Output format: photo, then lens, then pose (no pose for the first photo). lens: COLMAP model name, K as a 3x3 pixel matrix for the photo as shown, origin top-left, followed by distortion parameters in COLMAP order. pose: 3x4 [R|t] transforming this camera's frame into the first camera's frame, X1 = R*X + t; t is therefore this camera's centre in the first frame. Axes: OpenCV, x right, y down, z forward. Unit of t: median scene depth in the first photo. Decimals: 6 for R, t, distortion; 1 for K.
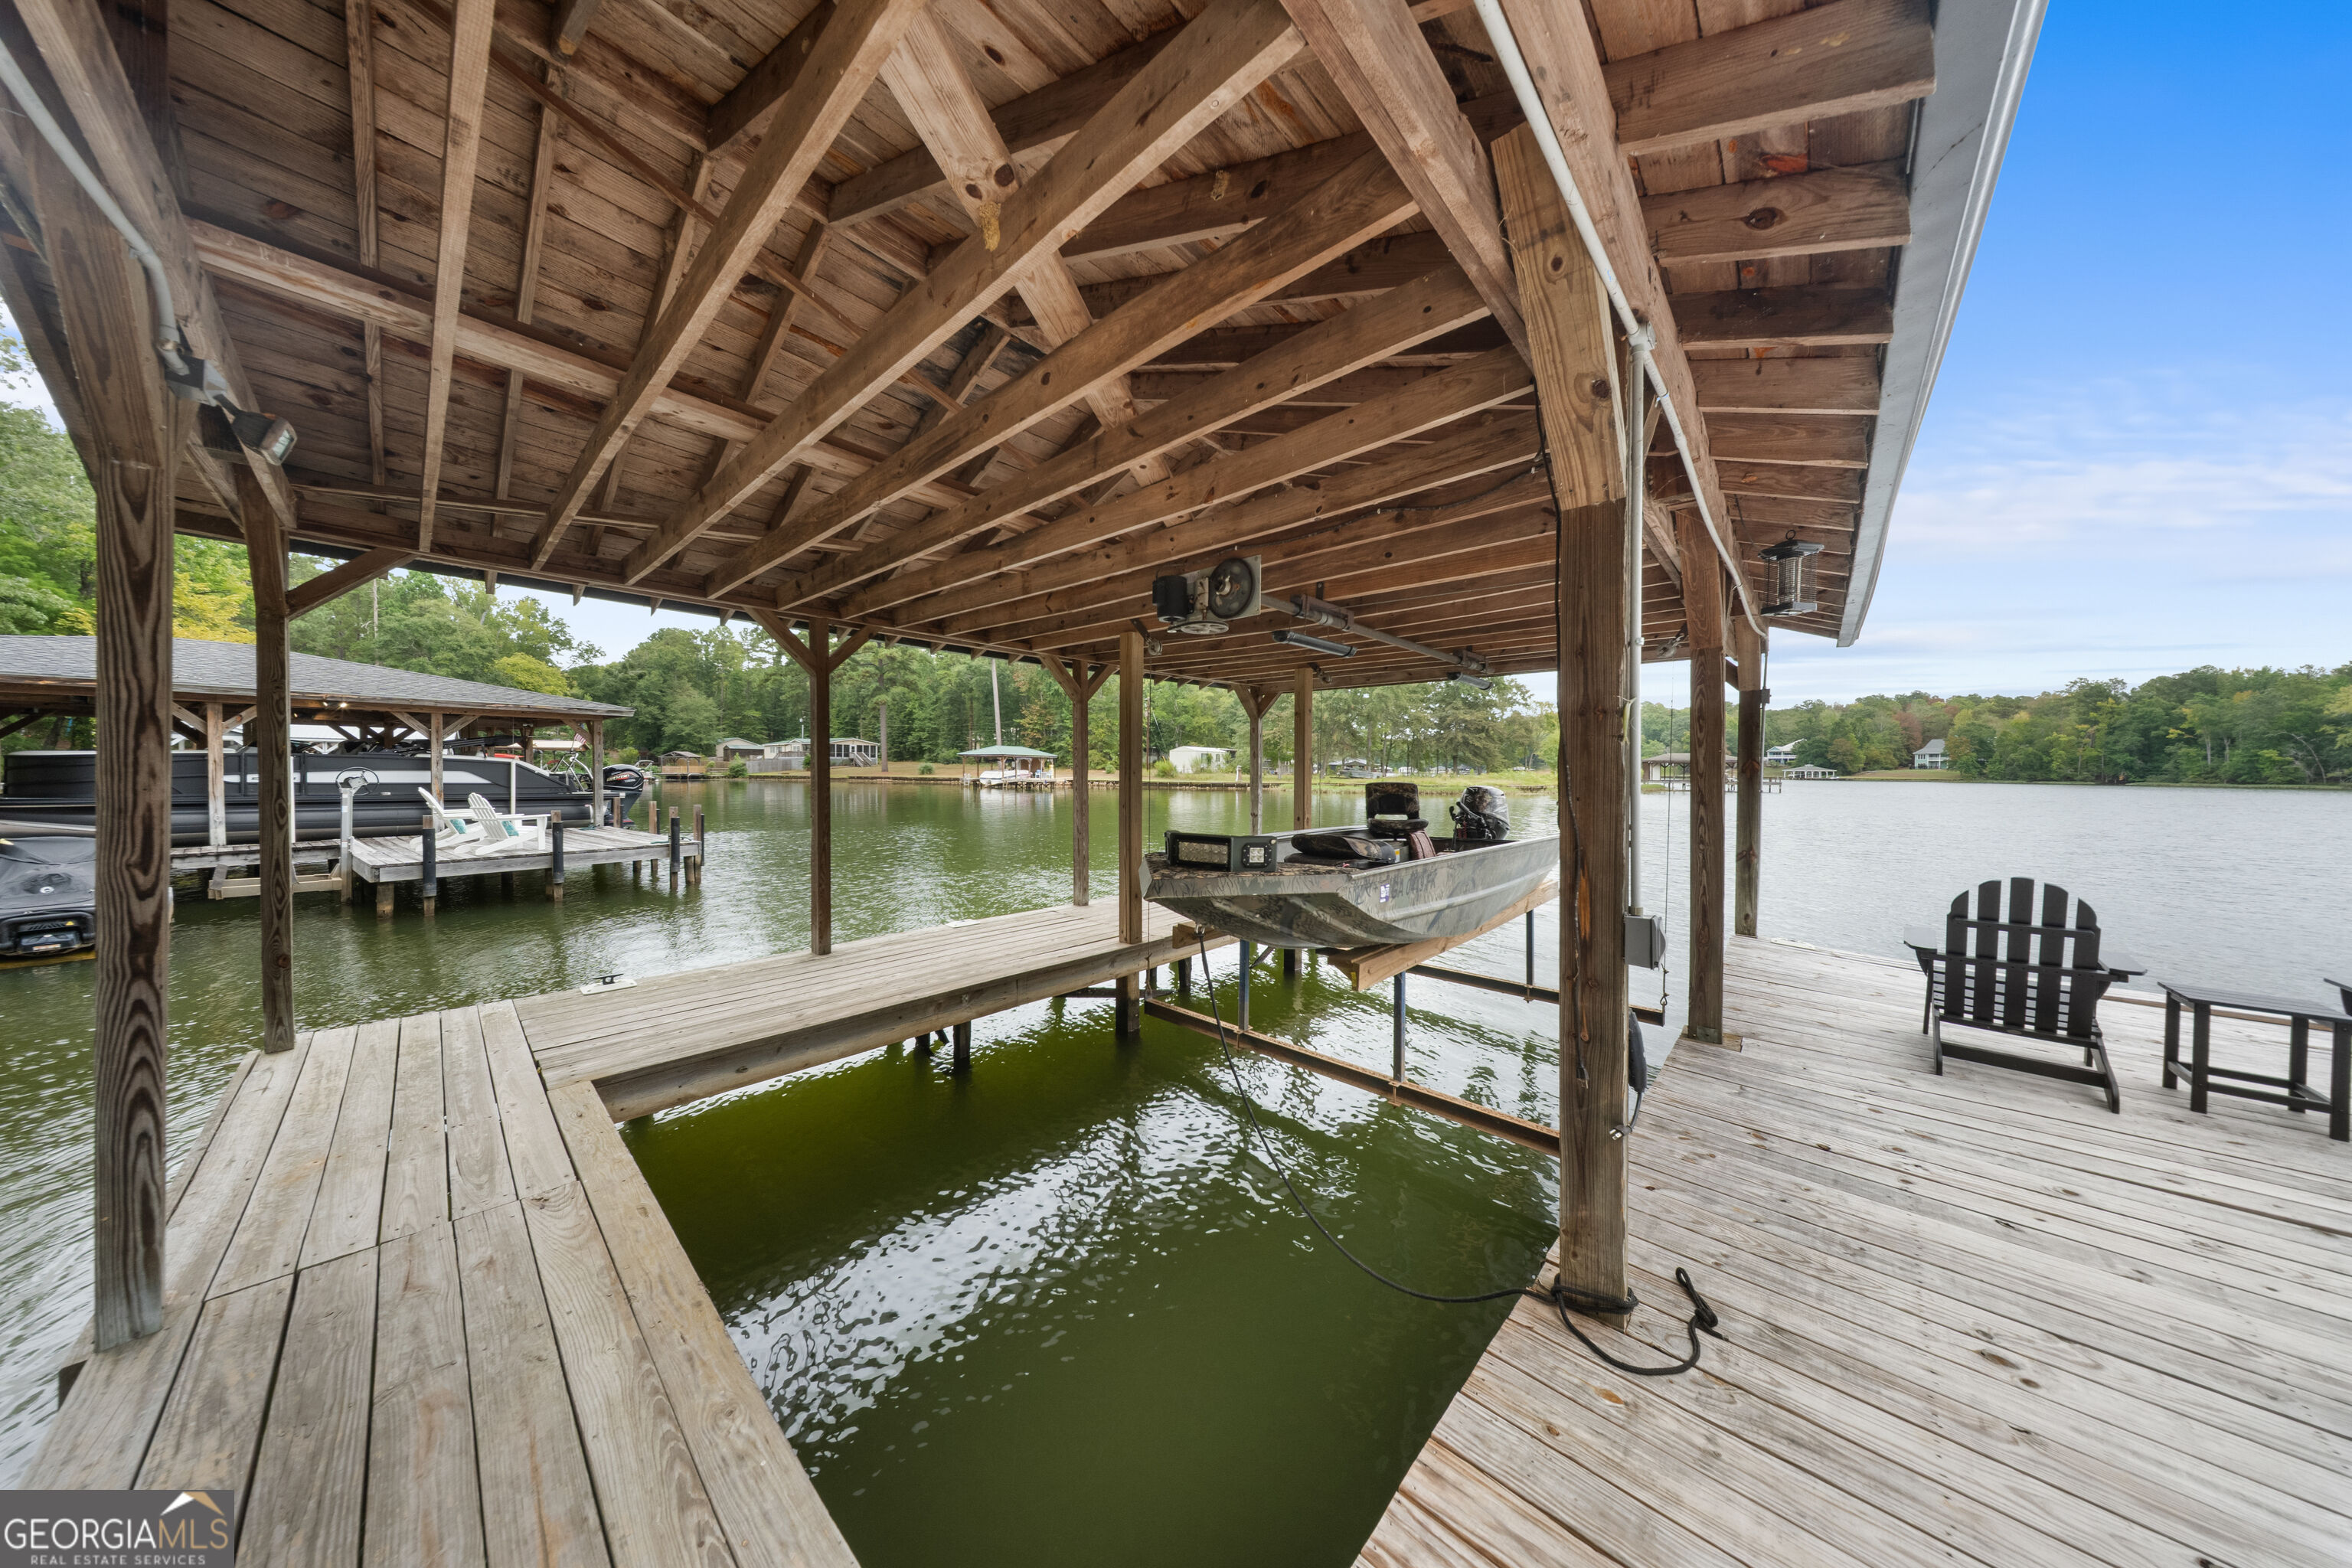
lens RADIAL K [[693.3, 0, 1174.6], [0, 693.3, 784.2], [0, 0, 1]] dist [-0.000683, -0.000189]
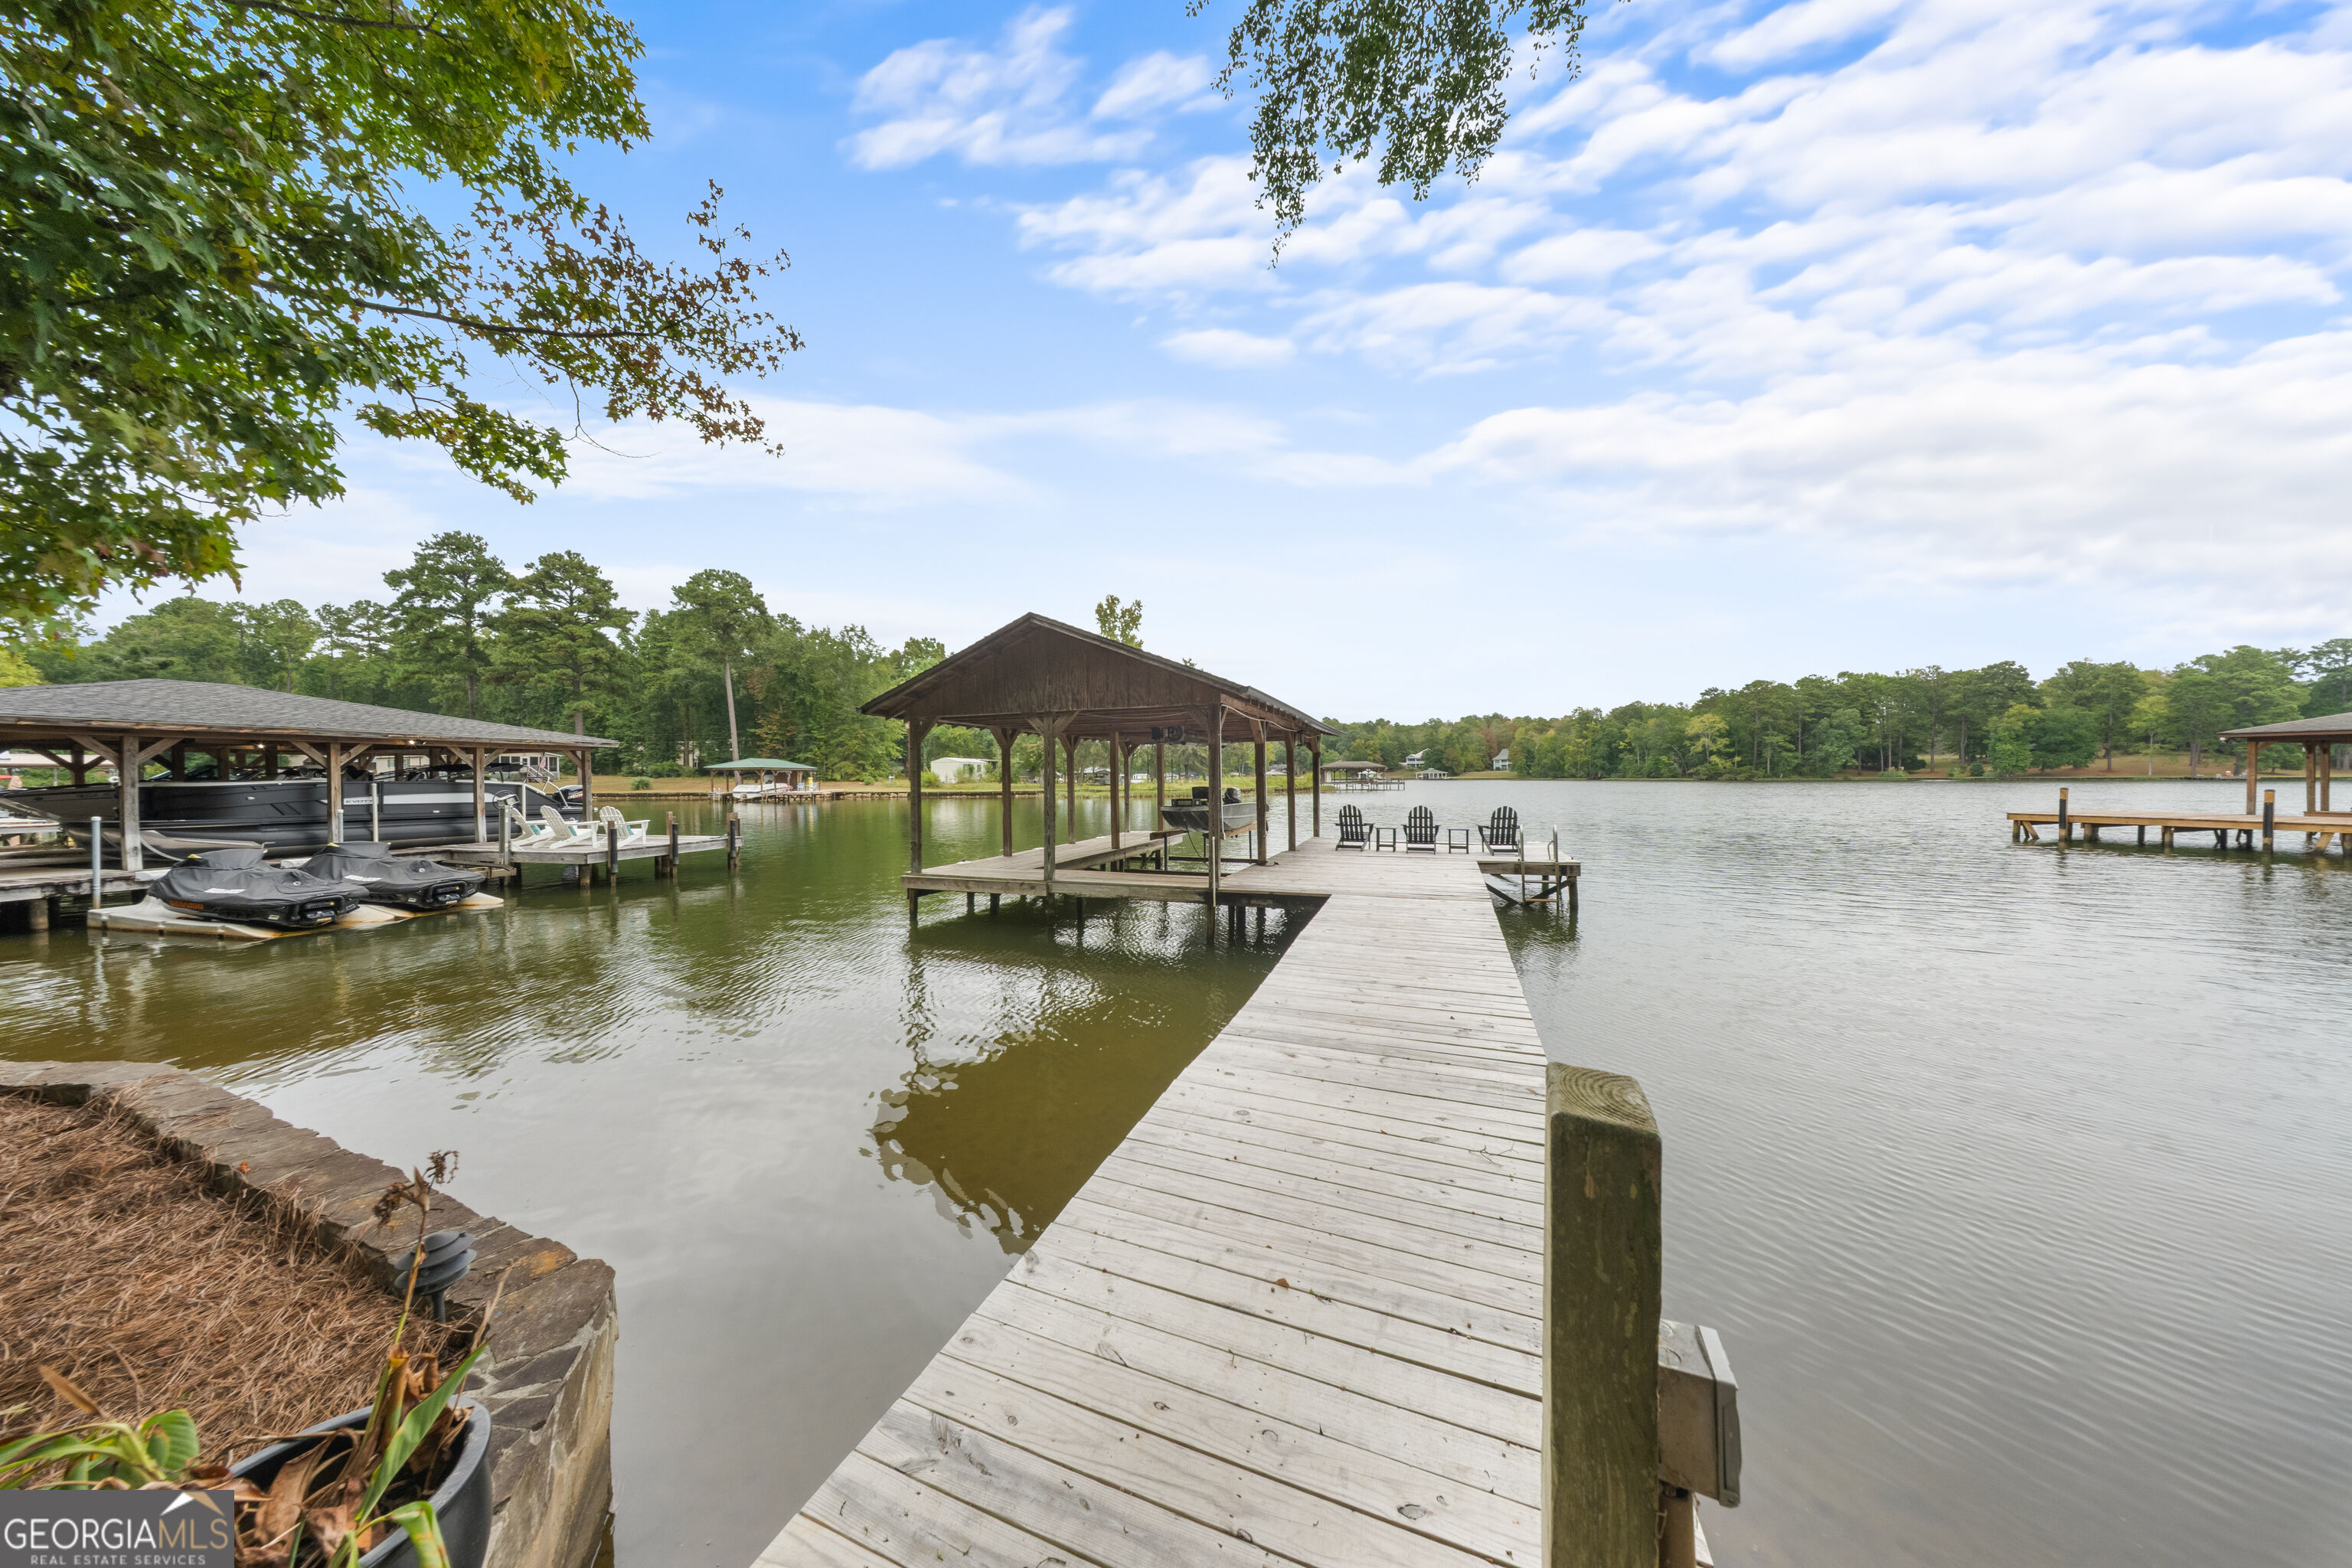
lens RADIAL K [[693.3, 0, 1170.9], [0, 693.3, 780.0], [0, 0, 1]] dist [-0.000683, -0.000189]
pose [[0.929952, -0.015388, 0.367360, -0.048631], [0.021768, 0.999676, -0.013229, 0.000377], [-0.367037, 0.020299, 0.929985, -0.090124]]
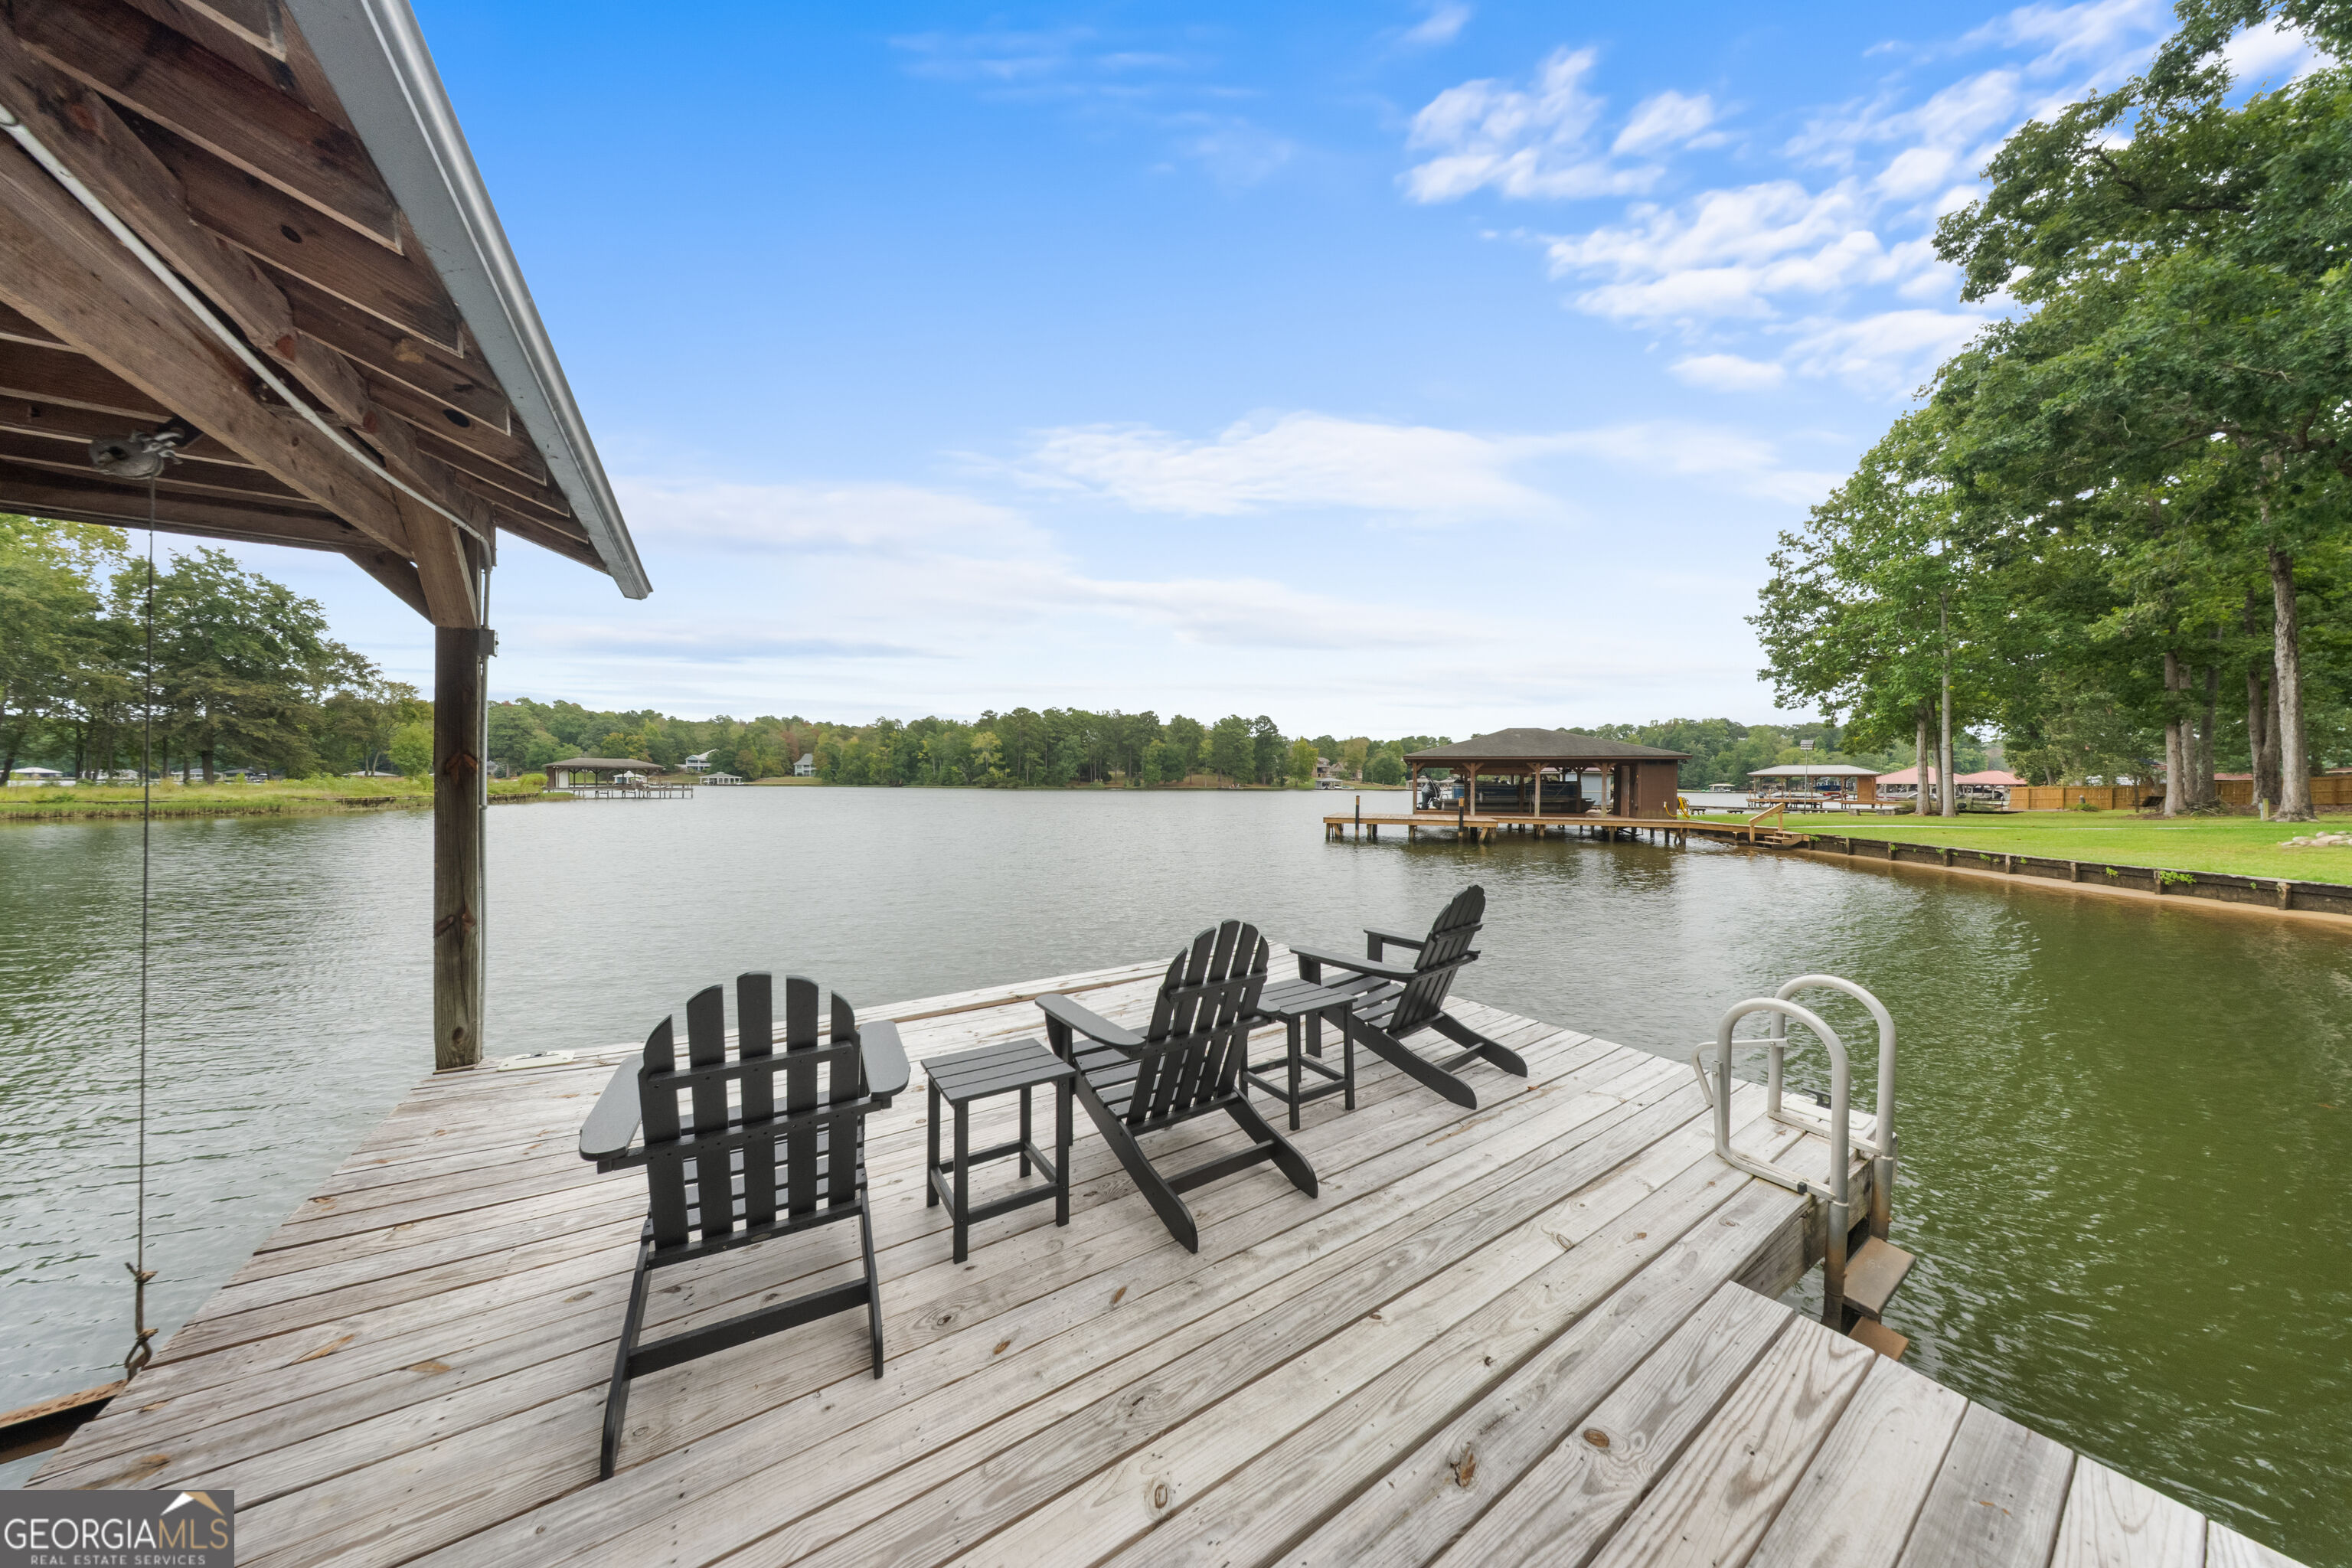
lens RADIAL K [[693.3, 0, 1188.4], [0, 693.3, 780.8], [0, 0, 1]] dist [-0.000683, -0.000189]
pose [[0.234910, -0.001835, 0.972015, 0.026662], [0.016342, 0.999864, -0.002062, 0.000068], [-0.971880, 0.016369, 0.234909, 0.018822]]
